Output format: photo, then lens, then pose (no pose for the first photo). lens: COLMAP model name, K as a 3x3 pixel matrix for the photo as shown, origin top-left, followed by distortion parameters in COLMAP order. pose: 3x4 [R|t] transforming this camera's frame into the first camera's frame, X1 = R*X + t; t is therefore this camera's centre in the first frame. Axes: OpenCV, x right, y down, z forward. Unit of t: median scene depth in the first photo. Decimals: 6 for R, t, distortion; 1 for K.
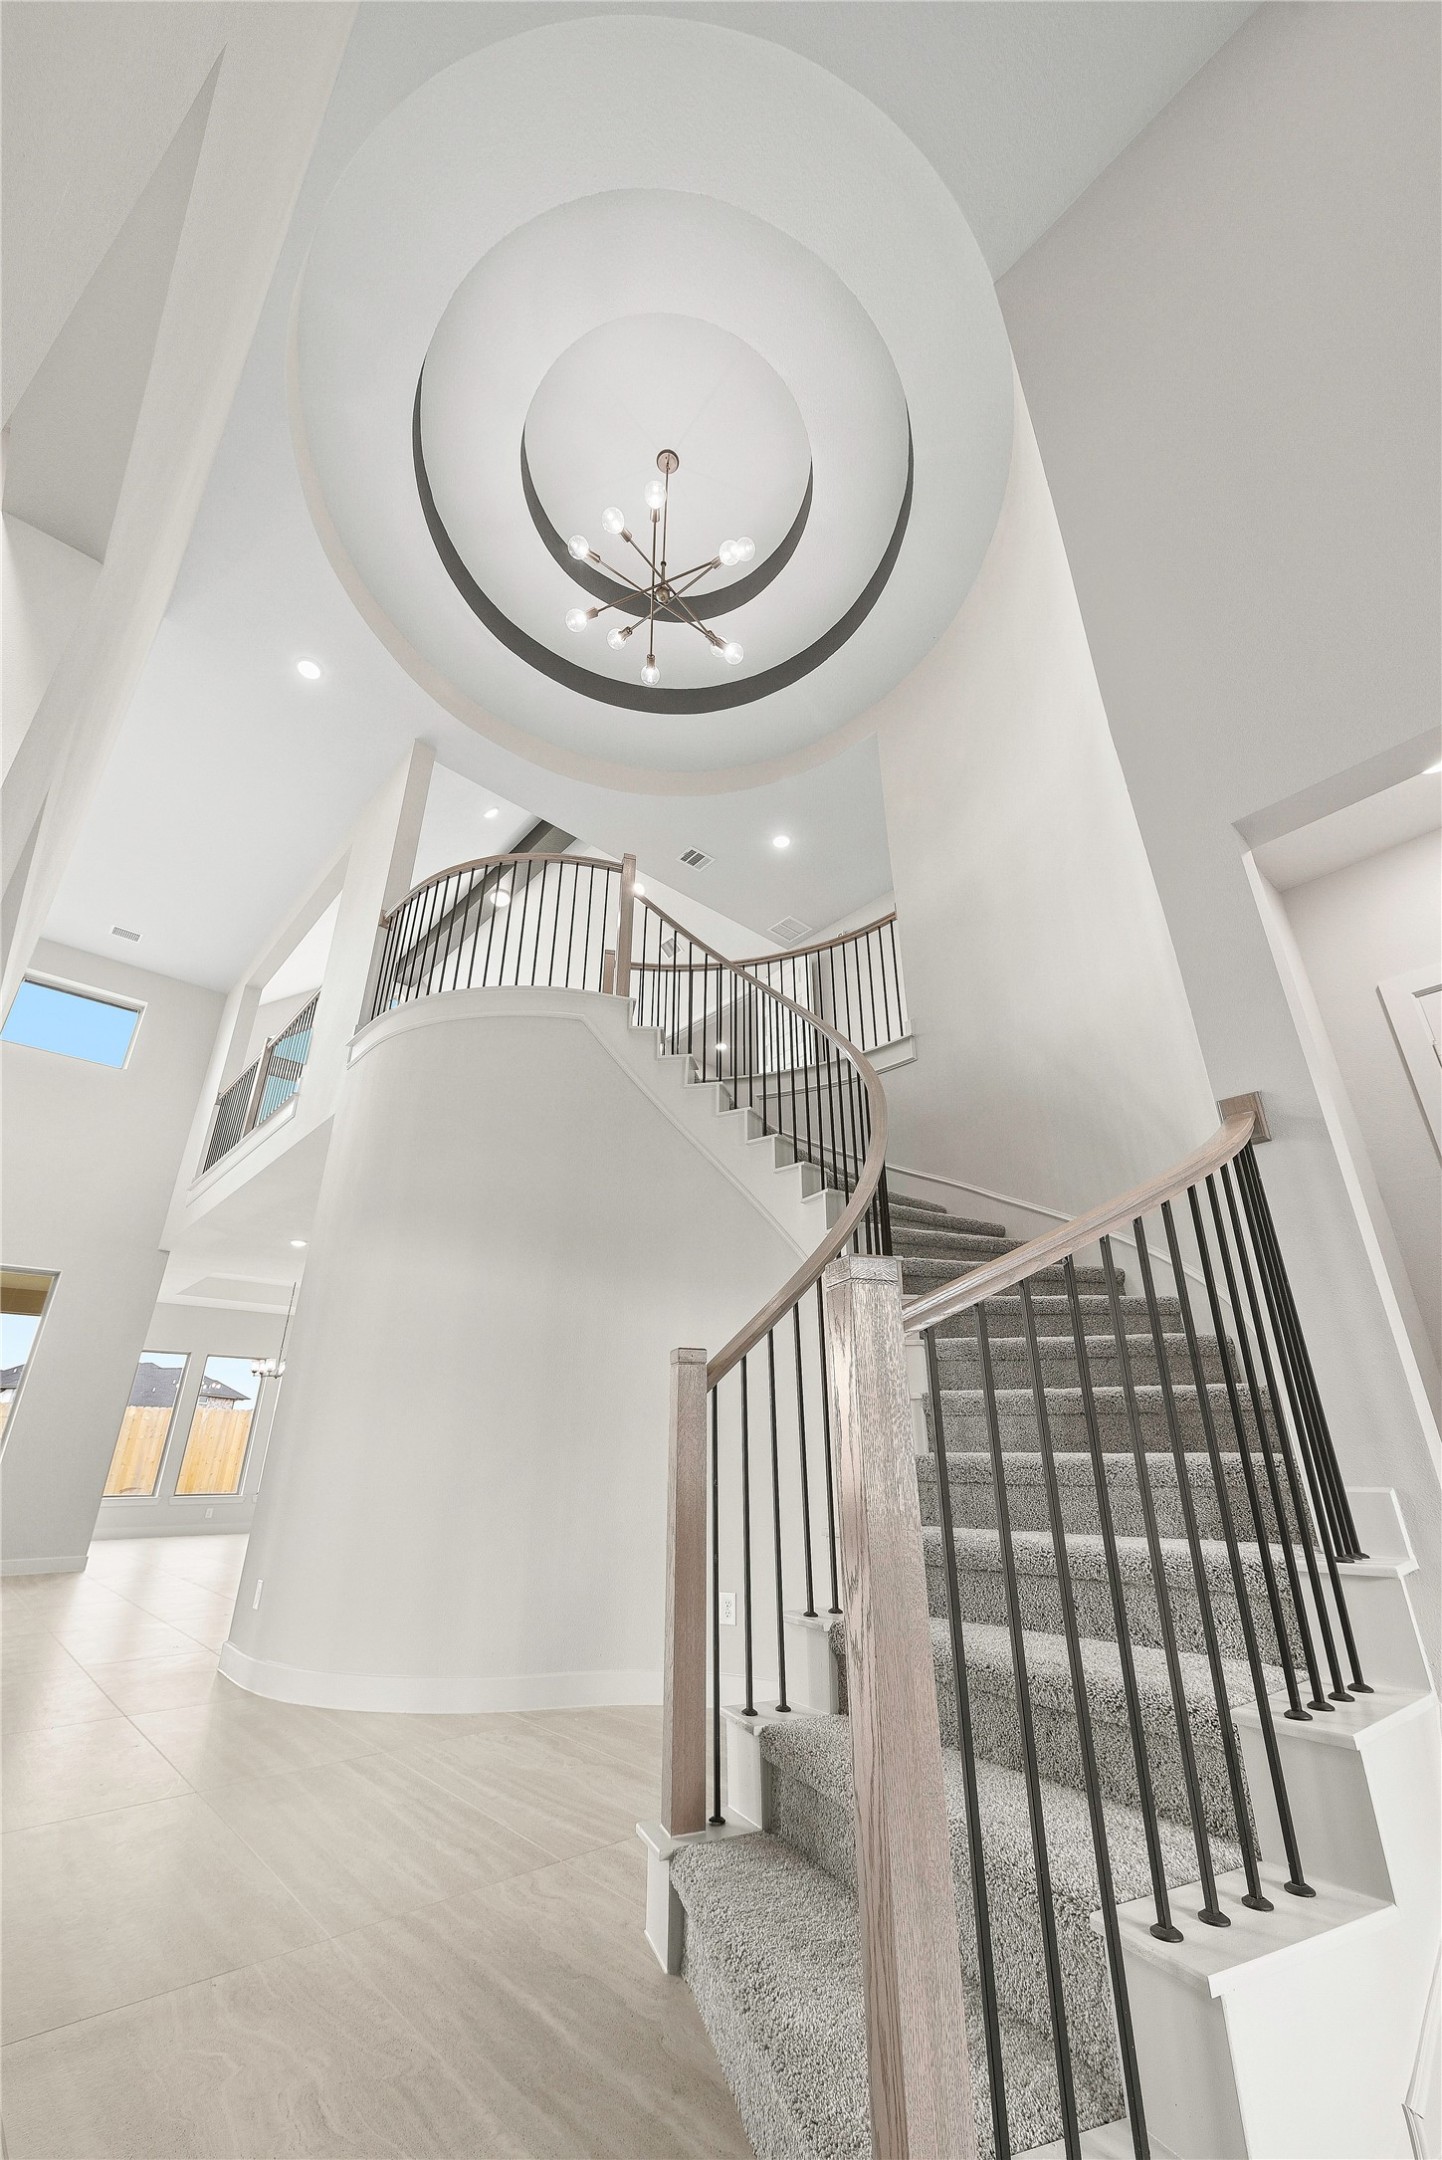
lens RADIAL K [[850.9, 0, 721.0], [0, 850.9, 1080.0], [0, 0, 1]] dist [0.001229, -0.000761]
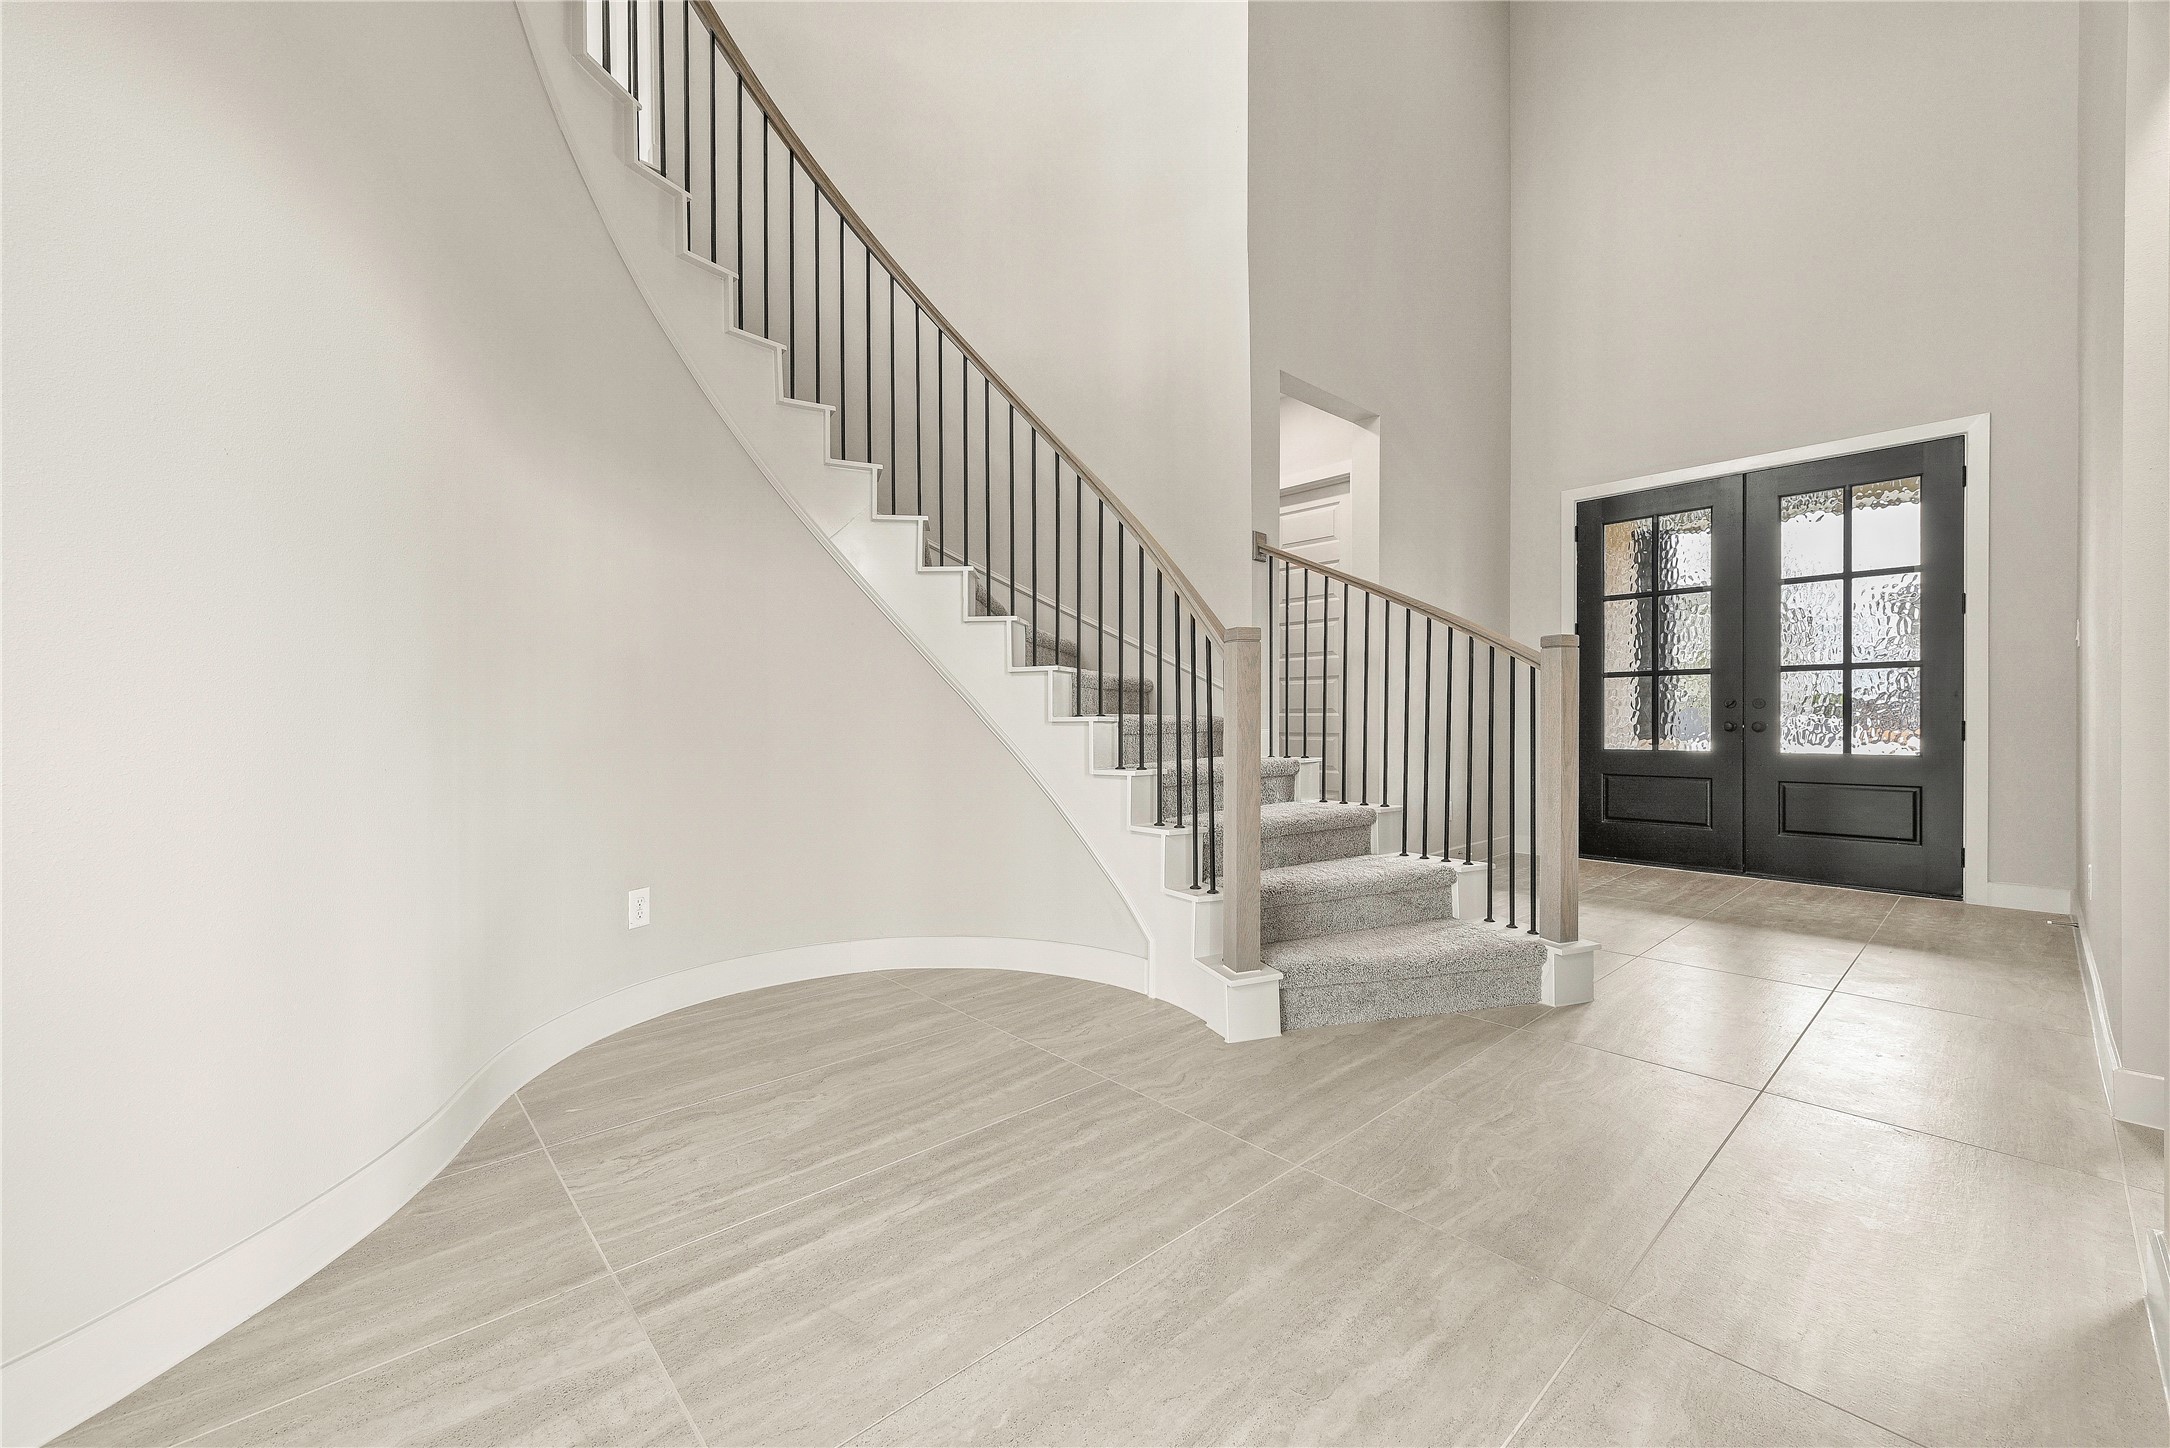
lens RADIAL K [[854.8, 0, 1098.7], [0, 854.8, 715.2], [0, 0, 1]] dist [0.001229, -0.000761]
pose [[-0.023942, 0.008029, 0.999681, -1.254963], [-0.409006, 0.912371, -0.017123, 0.571056], [-0.912217, -0.409286, -0.018560, 1.259800]]
